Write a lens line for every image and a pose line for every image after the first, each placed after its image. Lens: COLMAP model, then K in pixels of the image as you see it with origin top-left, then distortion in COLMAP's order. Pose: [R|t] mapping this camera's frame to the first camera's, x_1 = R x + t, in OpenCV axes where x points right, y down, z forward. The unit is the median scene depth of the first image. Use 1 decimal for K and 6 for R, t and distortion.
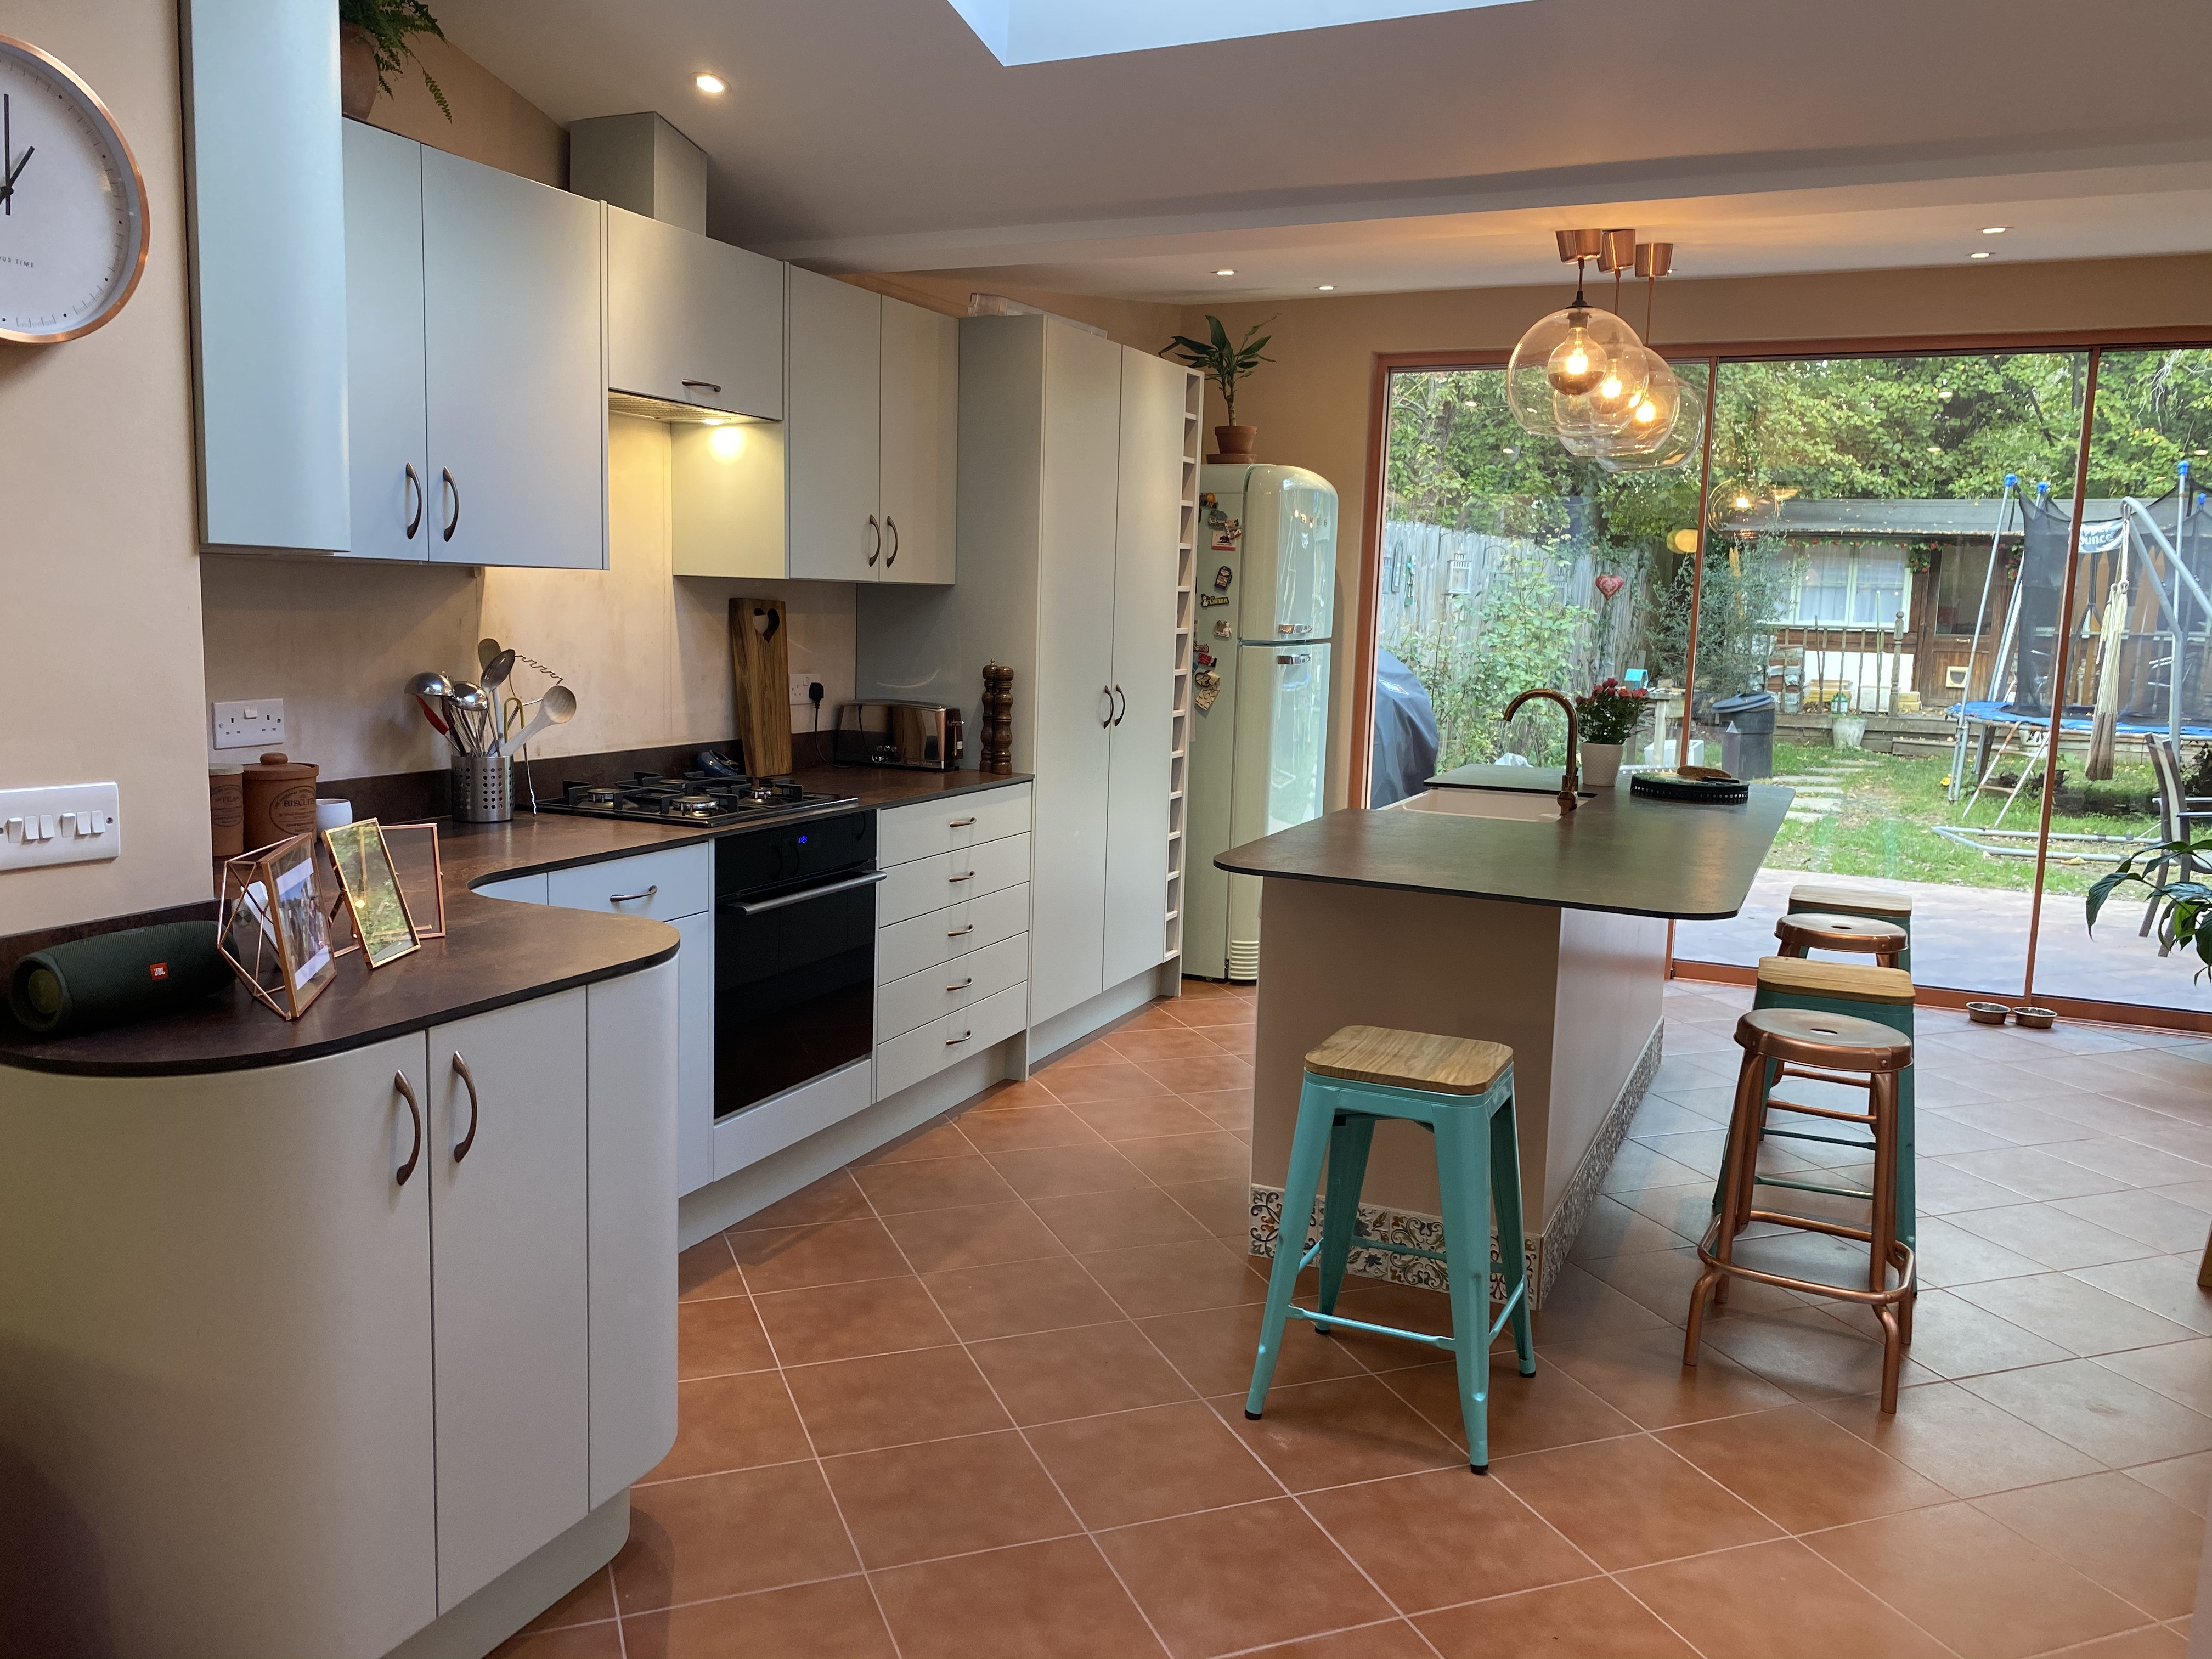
lens RADIAL K [[1692.7, 0, 1106.0], [0, 1692.7, 829.5], [0, 0, 1]] dist [0.033806, -0.006007]
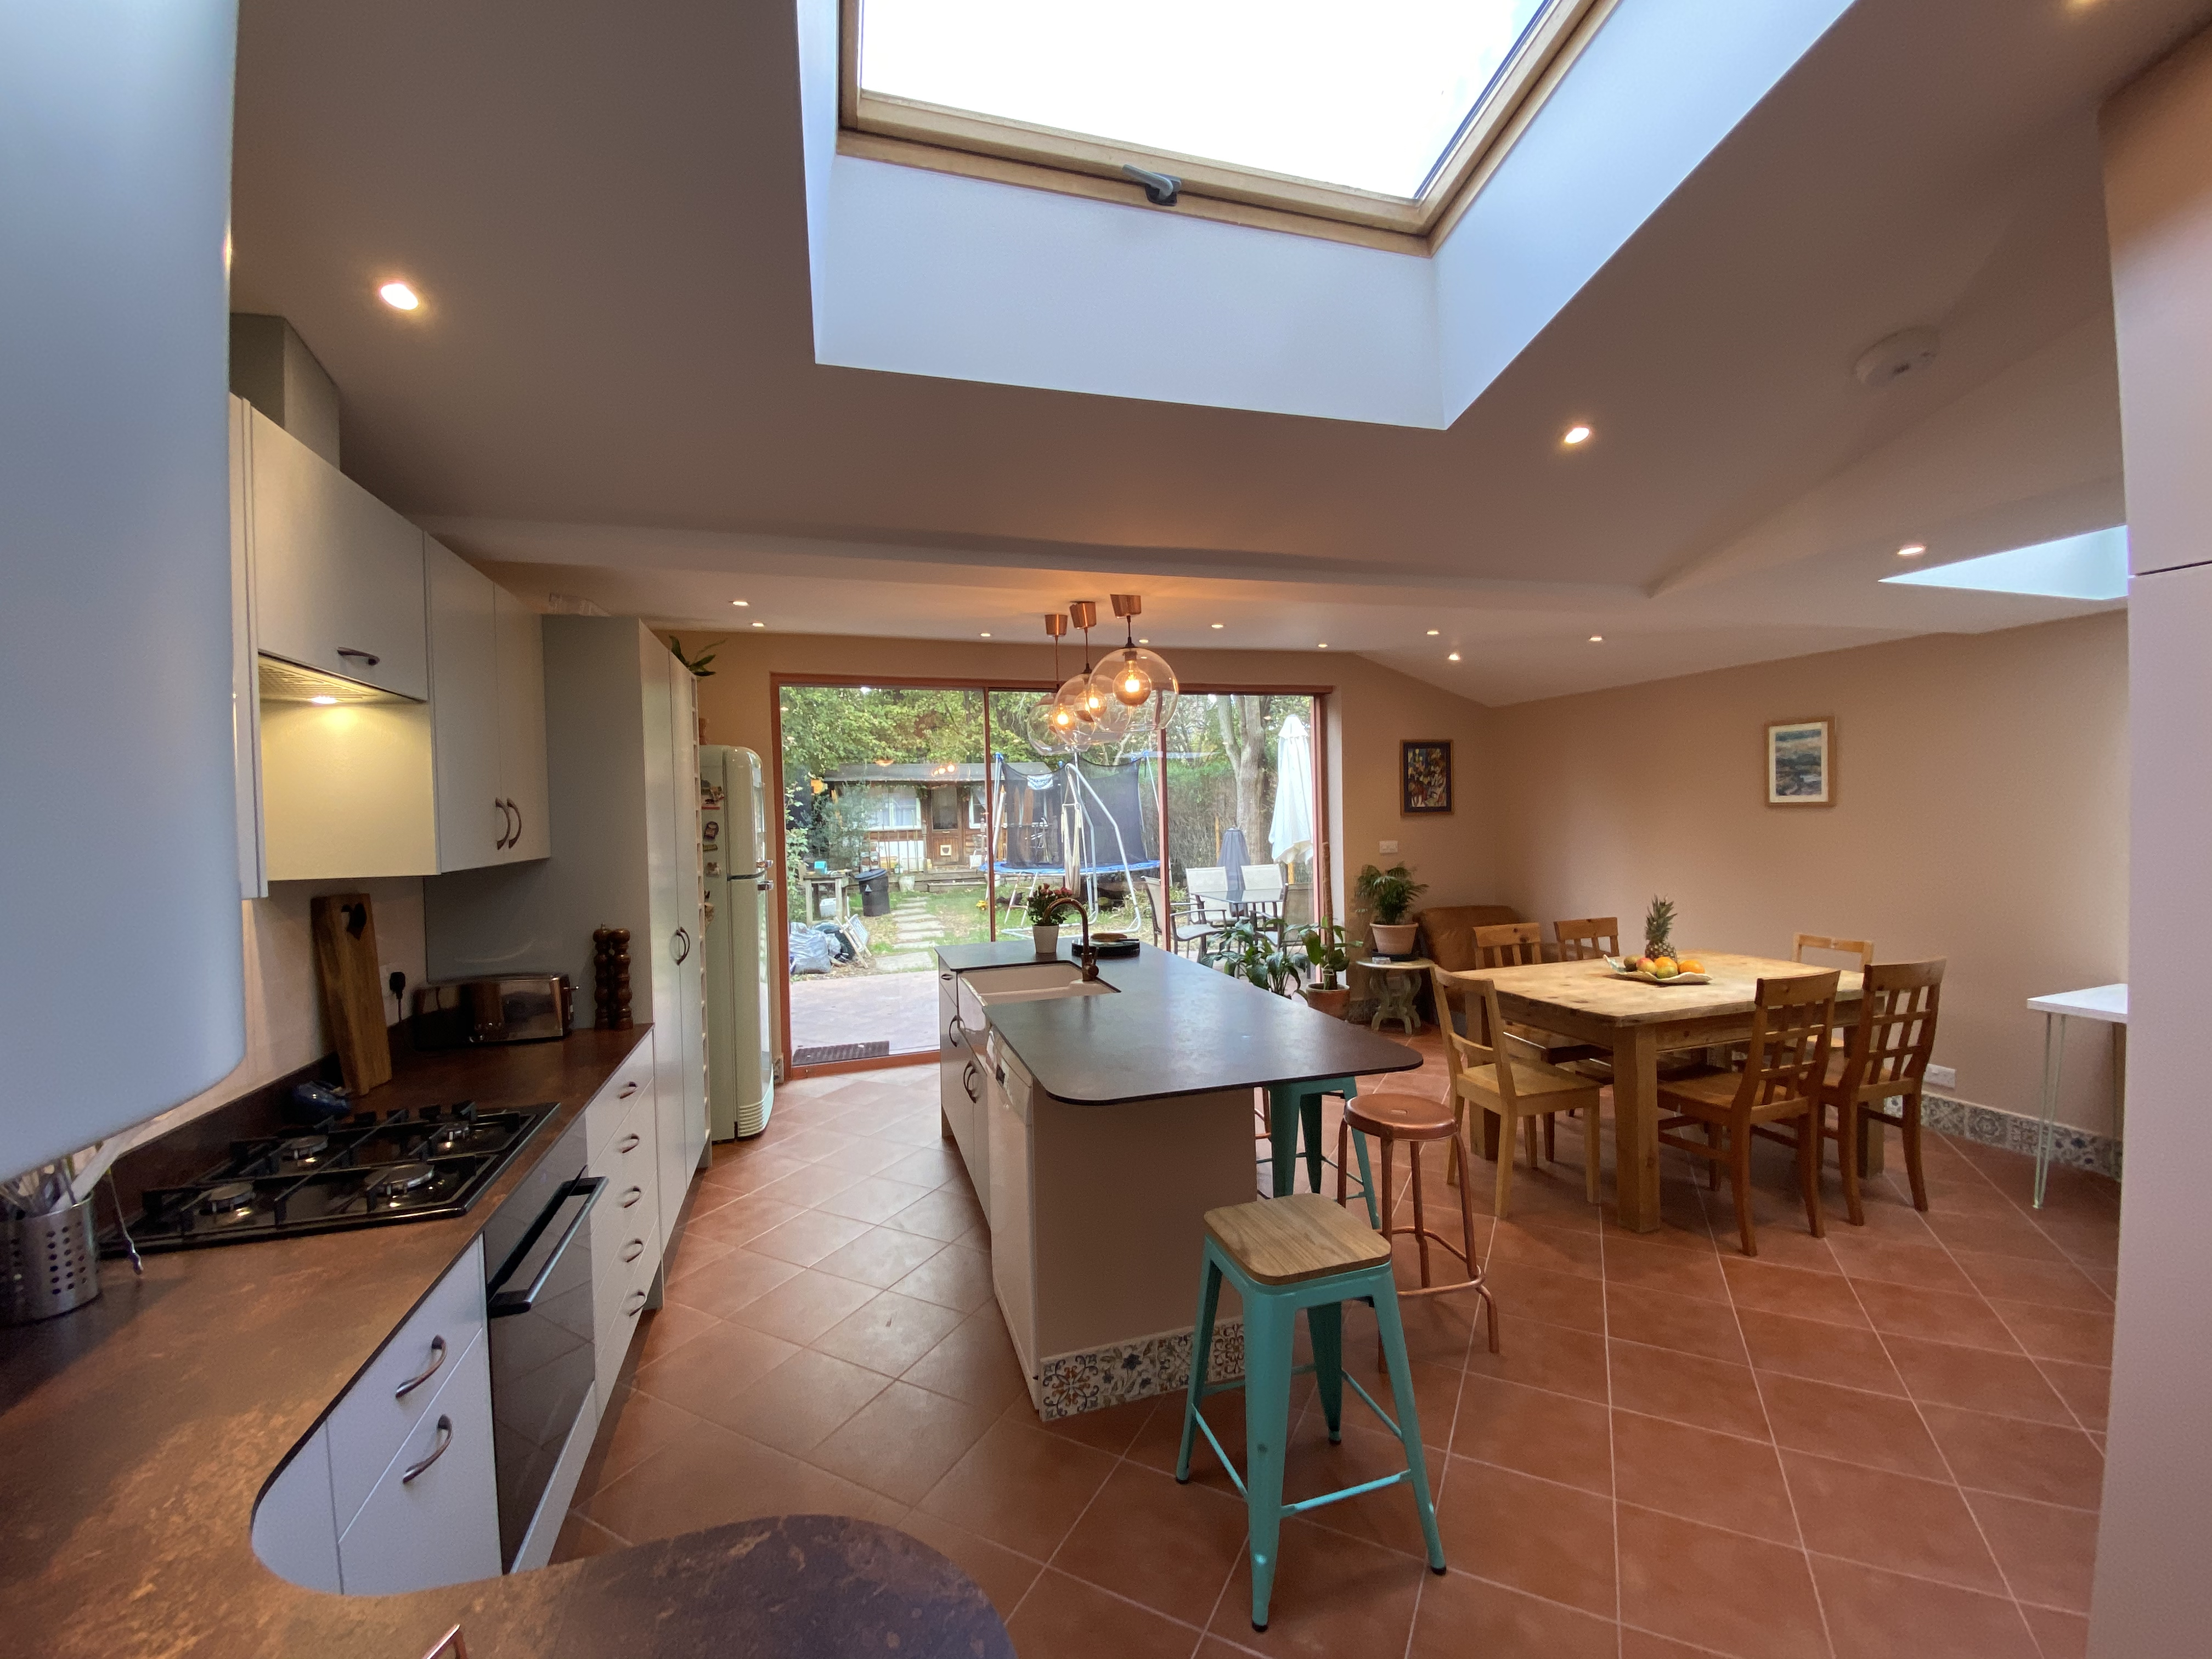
lens RADIAL K [[892.7, 0, 1110.5], [0, 892.7, 836.0], [0, 0, 1]] dist [0.030169, -0.026507]
pose [[0.747439, -0.063357, 0.661303, -0.196464], [0.134813, 0.989195, -0.057601, -0.077308], [-0.650508, 0.132206, 0.747904, 0.344680]]
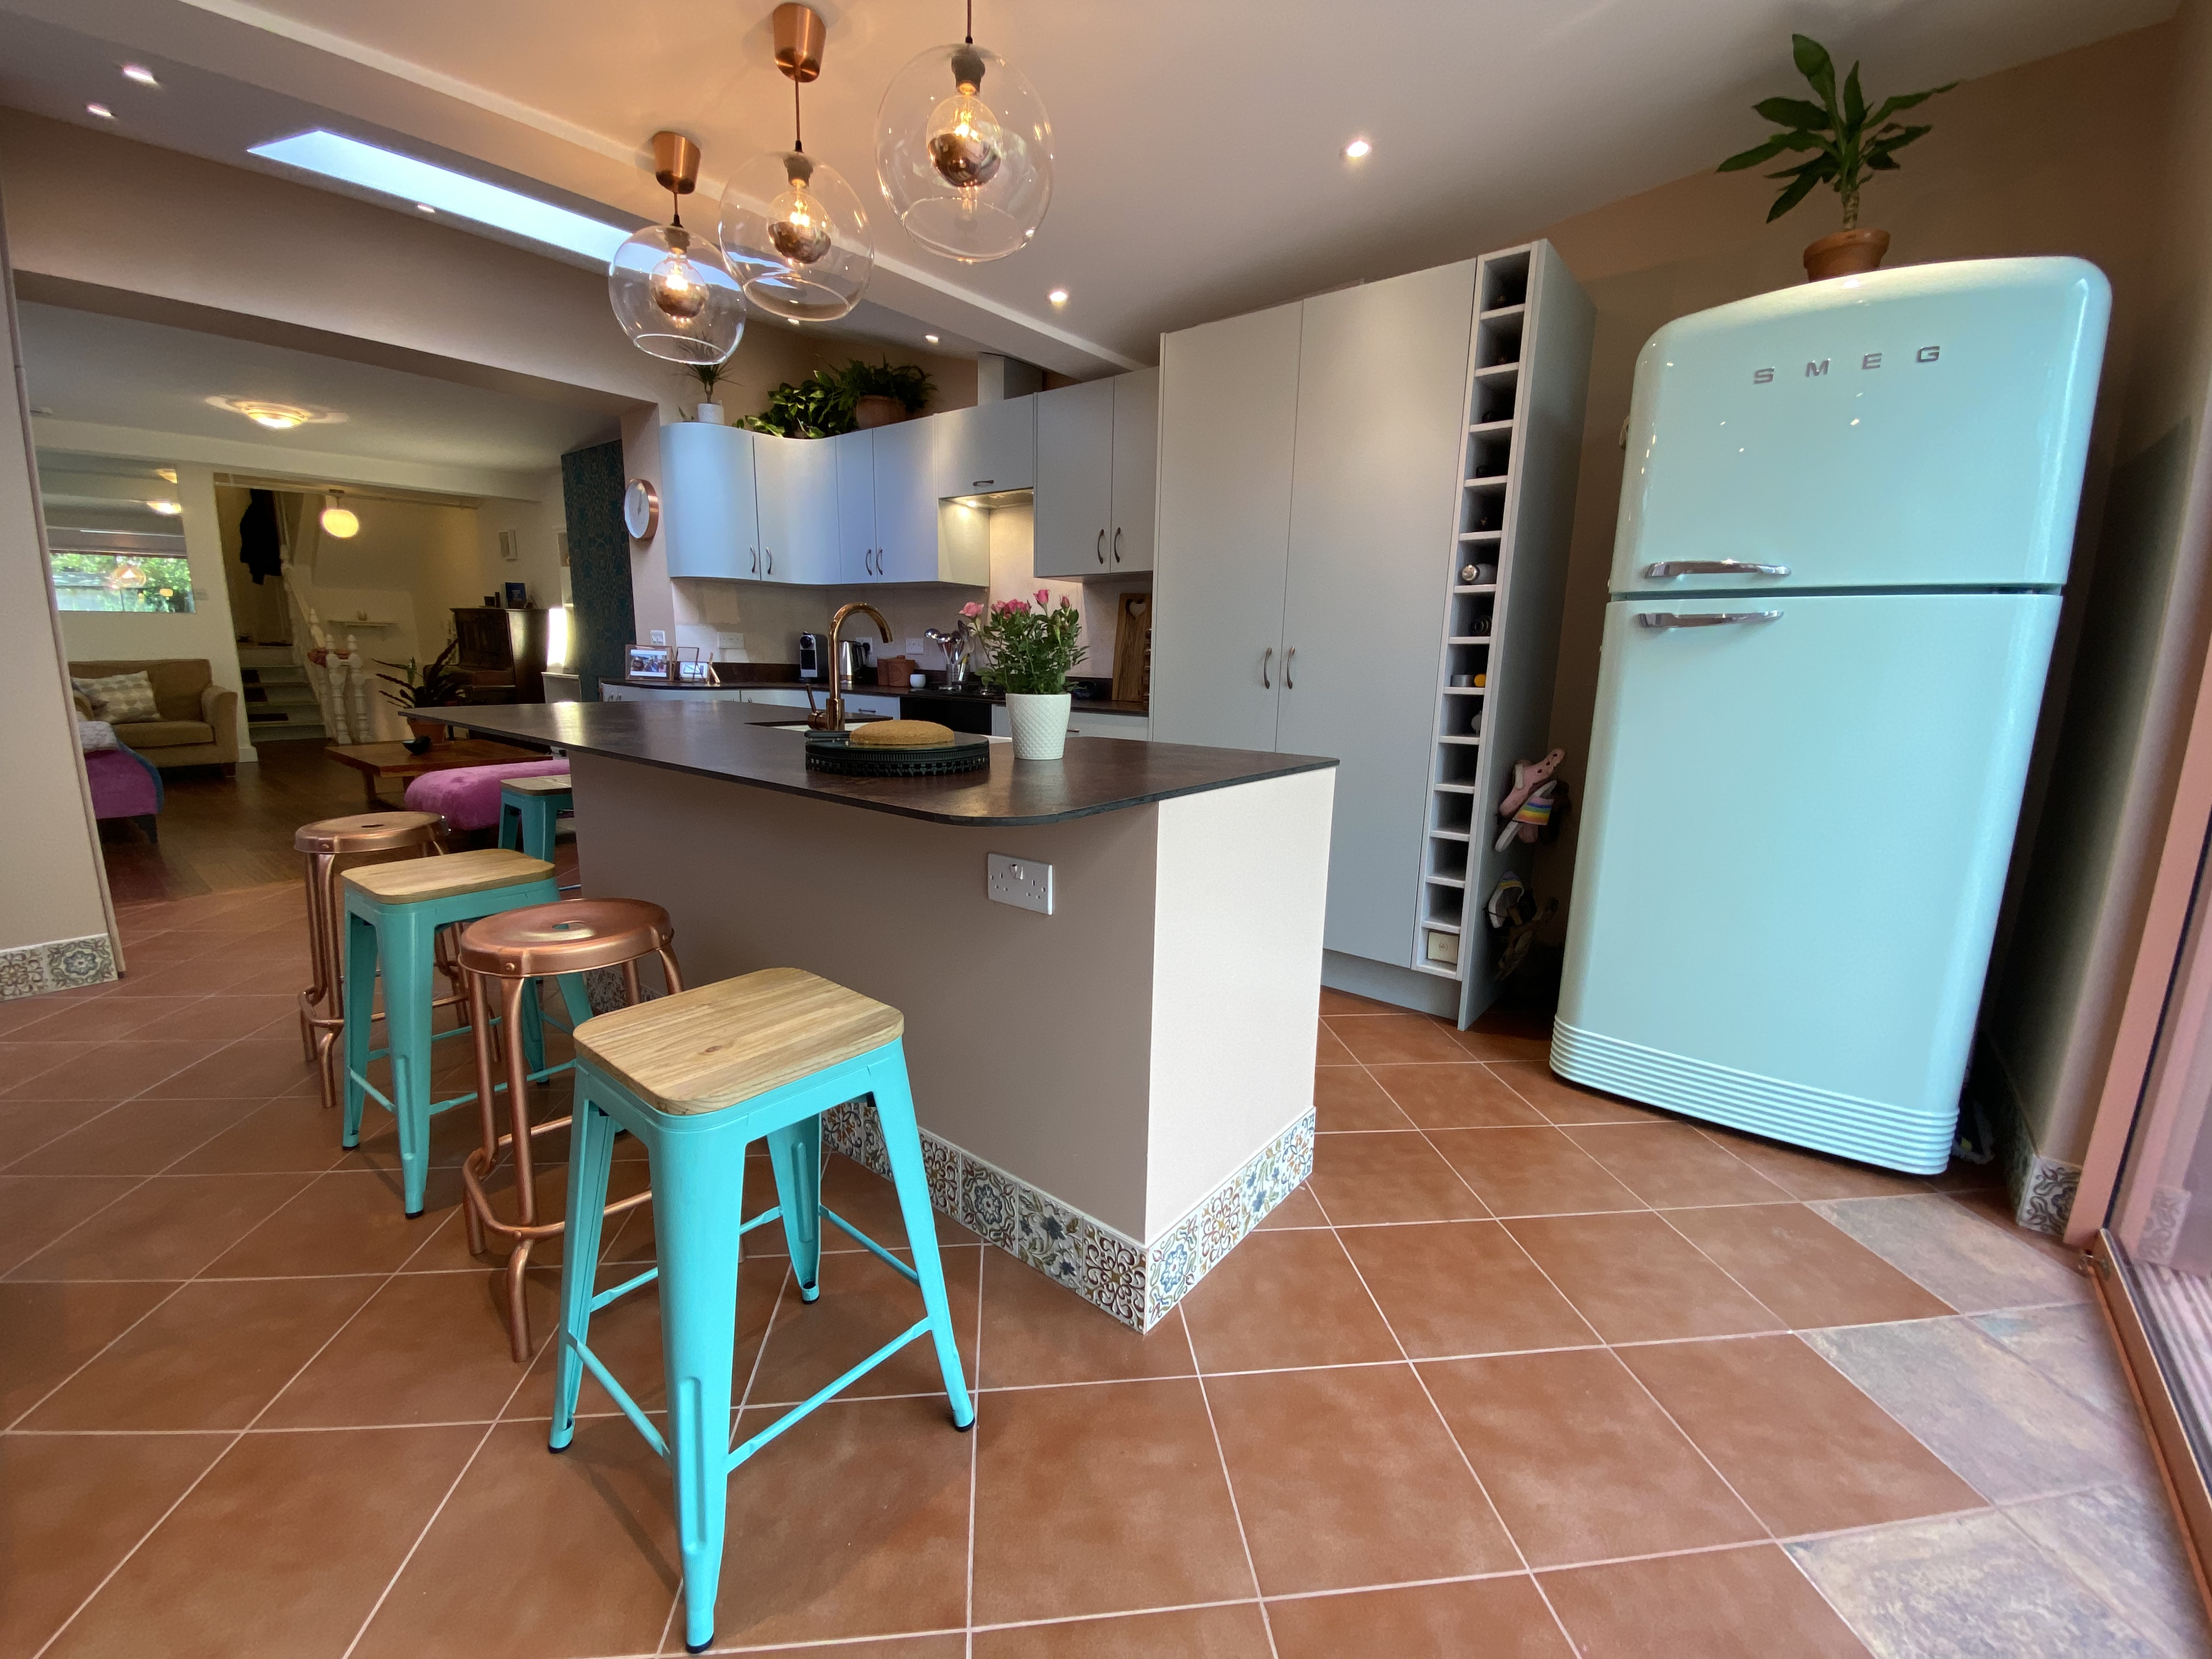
lens RADIAL K [[892.7, 0, 1110.5], [0, 892.7, 836.0], [0, 0, 1]] dist [0.030169, -0.026507]
pose [[-0.248042, 0.155308, -0.956219, 0.618261], [-0.162118, 0.966491, 0.199030, -0.069634], [0.955088, 0.204388, -0.214552, 1.112809]]
